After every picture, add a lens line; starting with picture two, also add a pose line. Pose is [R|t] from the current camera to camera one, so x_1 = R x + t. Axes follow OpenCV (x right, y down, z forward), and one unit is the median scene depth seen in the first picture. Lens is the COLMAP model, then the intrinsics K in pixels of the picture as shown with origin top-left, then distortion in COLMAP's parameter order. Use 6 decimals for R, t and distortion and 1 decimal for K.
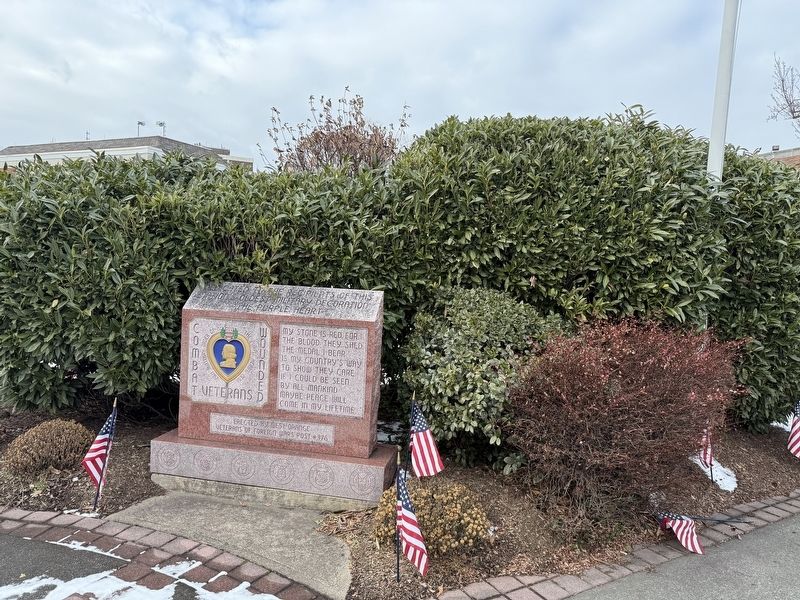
lens RADIAL K [[566.8, 0, 402.9], [0, 566.8, 297.8], [0, 0, 1]] dist [0.033098, -0.036561]
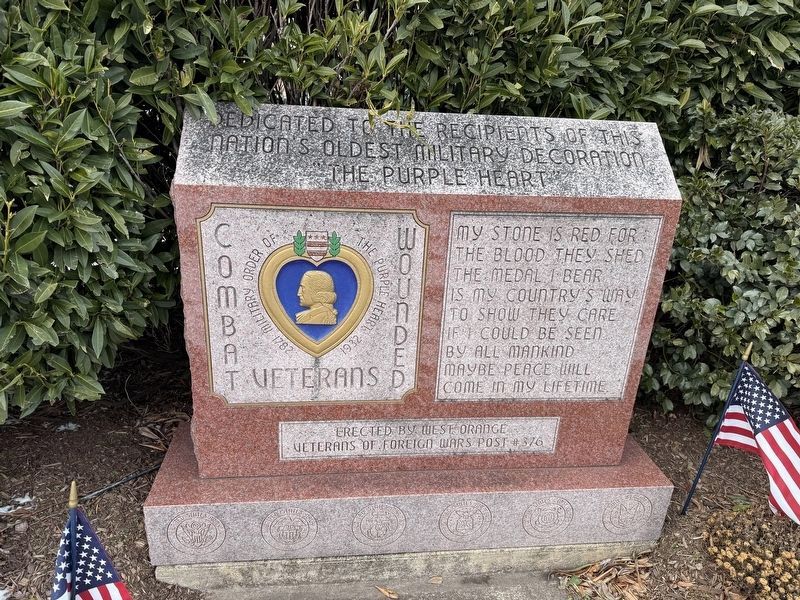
lens RADIAL K [[566.8, 0, 401.9], [0, 566.8, 306.6], [0, 0, 1]] dist [0.033098, -0.036561]
pose [[0.952508, -0.110019, 0.283944, -0.365302], [0.009455, 0.942687, 0.333543, -0.027890], [-0.304366, -0.315018, 0.898958, 0.611810]]
